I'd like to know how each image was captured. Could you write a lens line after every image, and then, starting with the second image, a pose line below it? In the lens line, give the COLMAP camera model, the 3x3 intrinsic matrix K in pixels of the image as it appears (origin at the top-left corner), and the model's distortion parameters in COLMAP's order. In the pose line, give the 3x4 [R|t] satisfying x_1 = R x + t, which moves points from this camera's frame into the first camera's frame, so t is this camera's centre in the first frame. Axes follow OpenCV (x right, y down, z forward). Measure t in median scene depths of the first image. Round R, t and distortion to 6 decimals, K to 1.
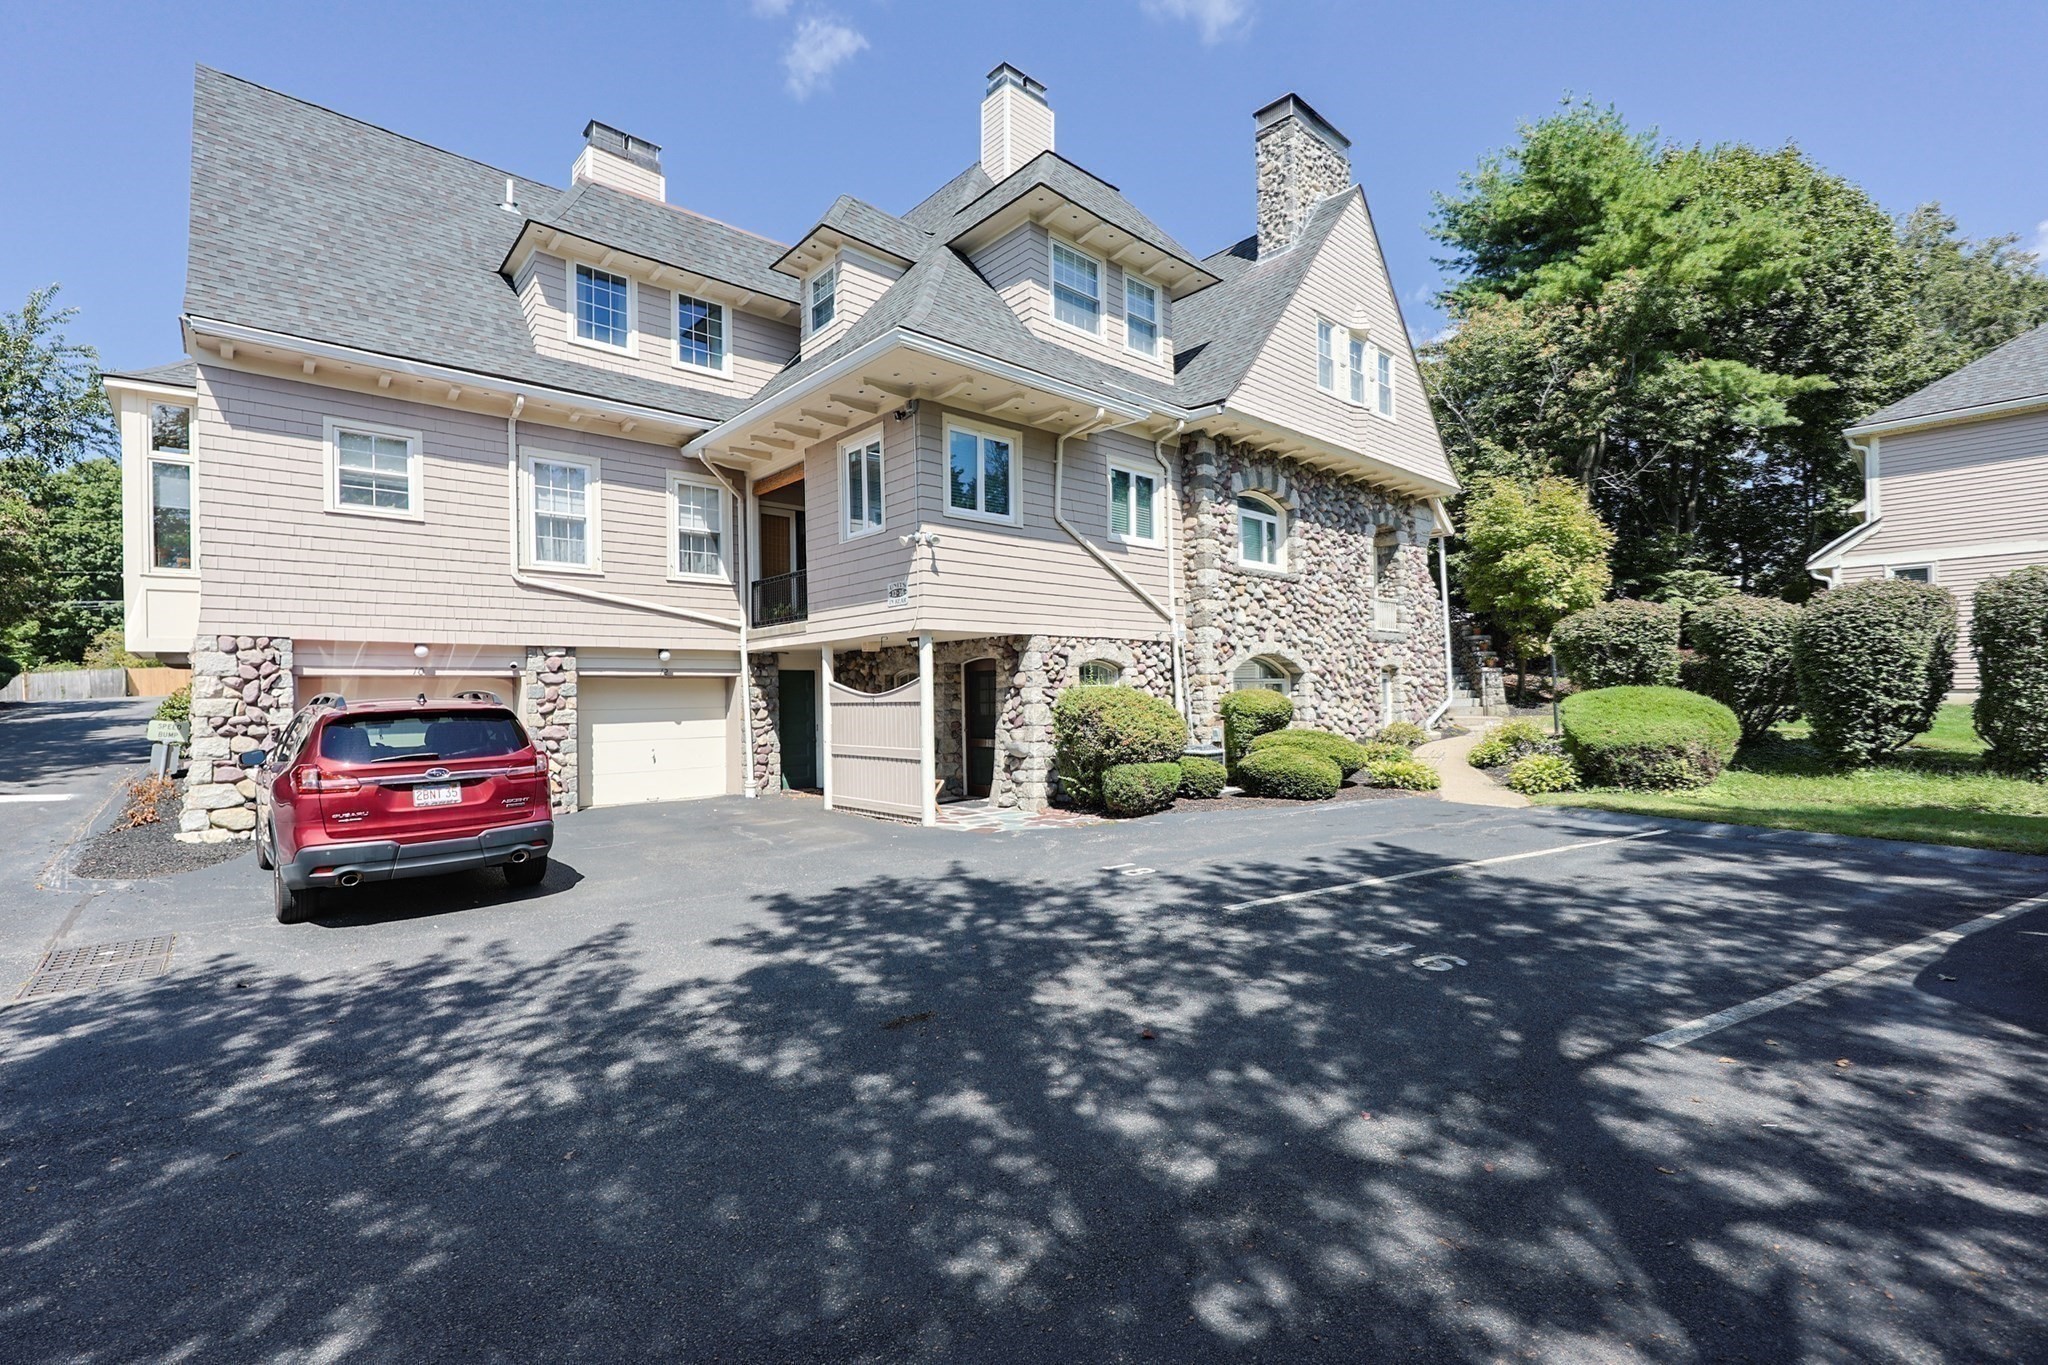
lens RADIAL K [[855.9, 0, 1024.2], [0, 855.9, 674.2], [0, 0, 1]] dist [-0.004067, 0.000337]
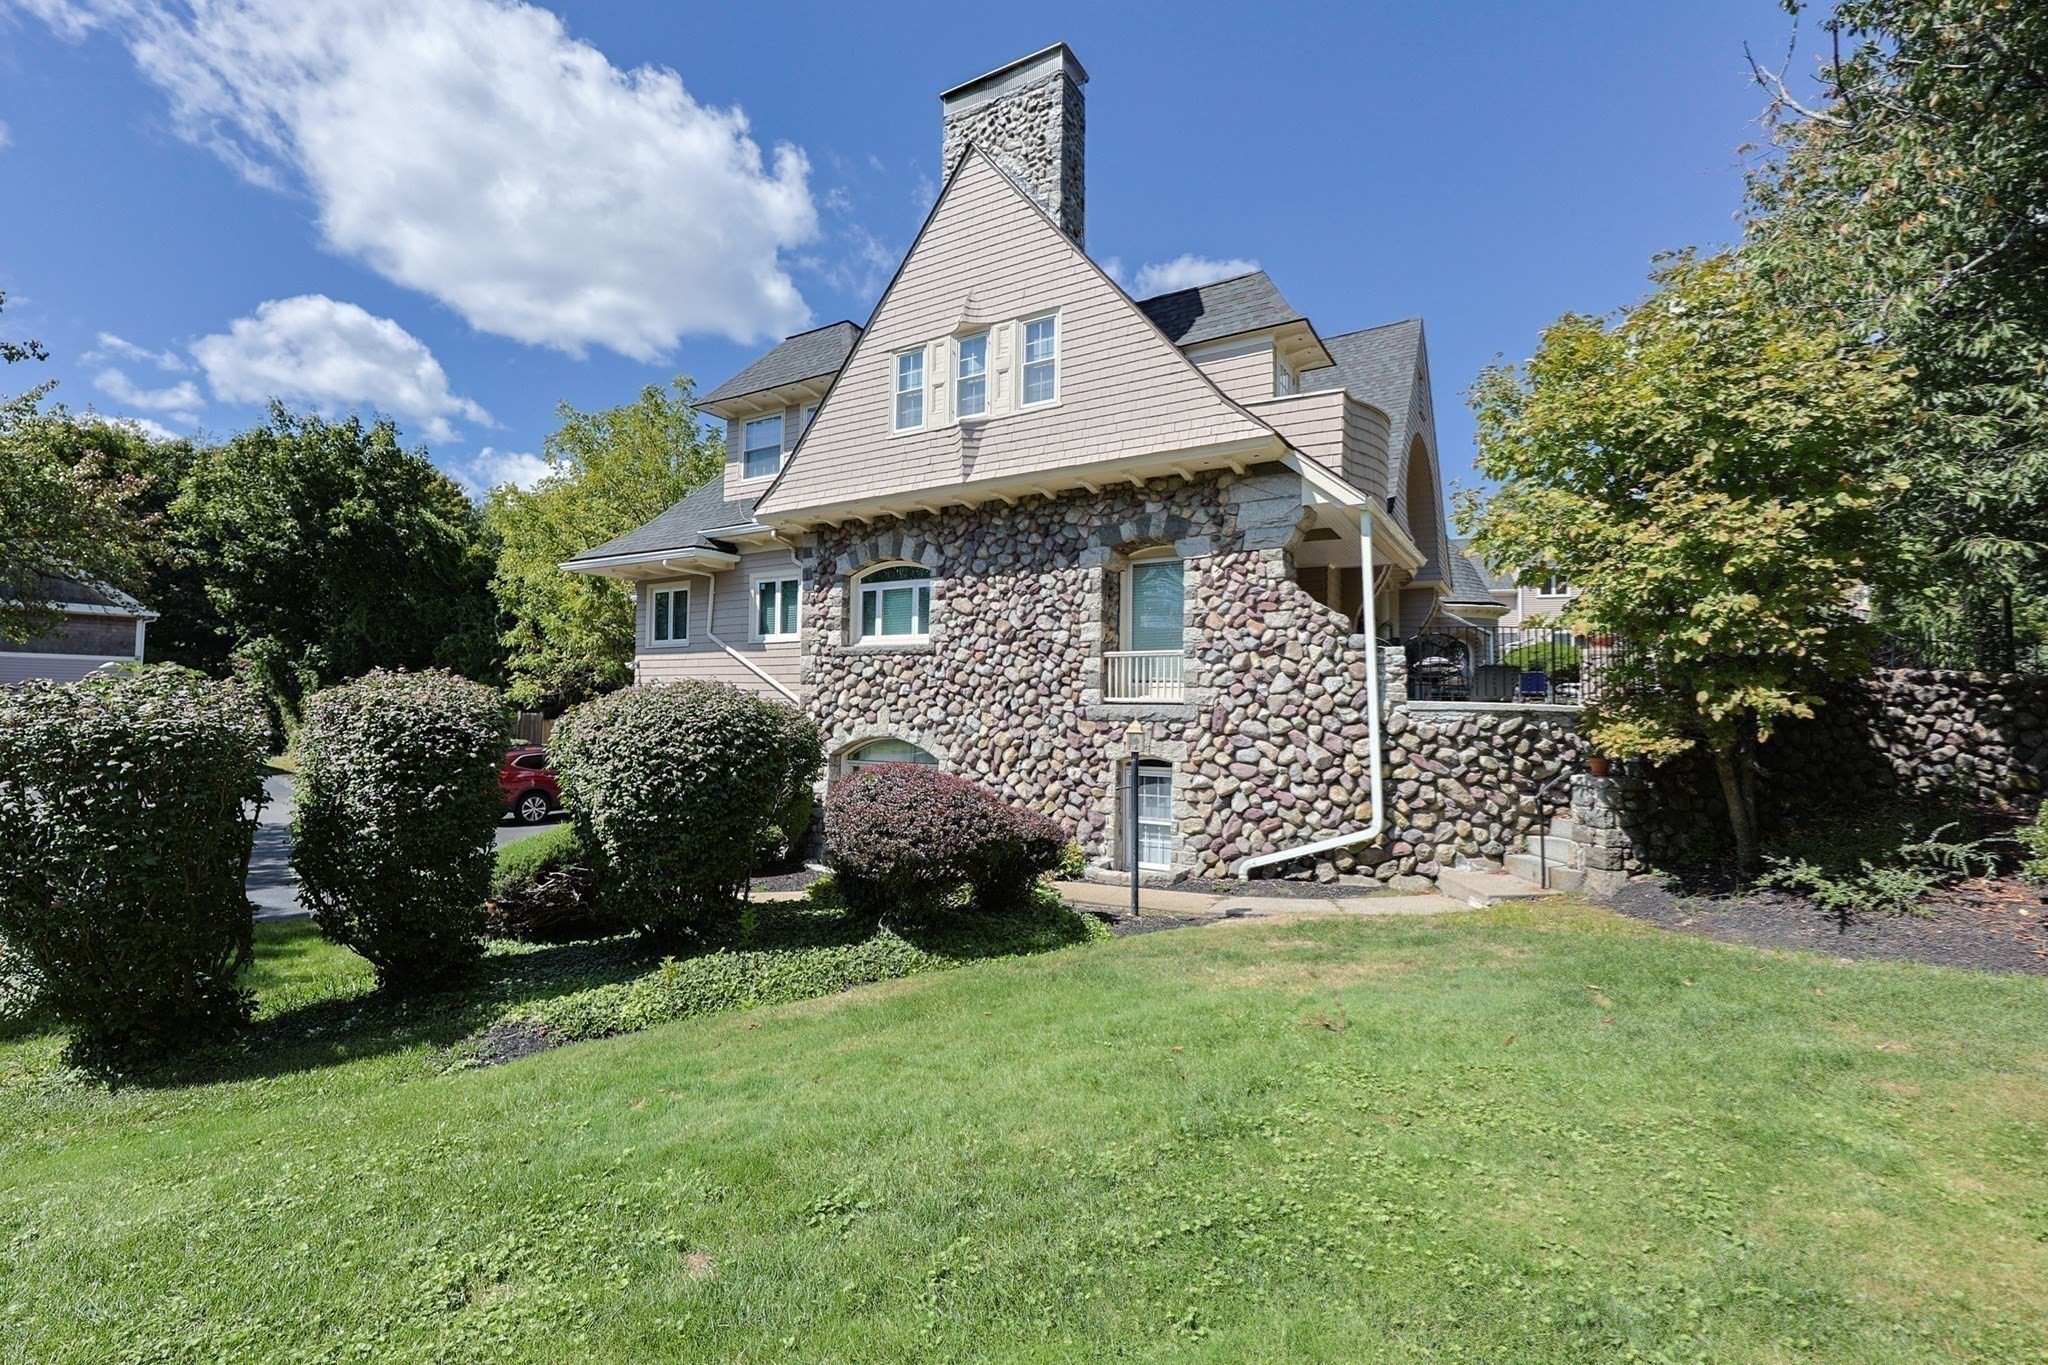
lens RADIAL K [[855.9, 0, 1024.5], [0, 855.9, 690.3], [0, 0, 1]] dist [-0.004067, 0.000337]
pose [[0.301678, -0.018612, -0.953228, 1.269229], [-0.007289, 0.999735, -0.021827, -0.056966], [0.953382, 0.013532, 0.301463, 0.909460]]
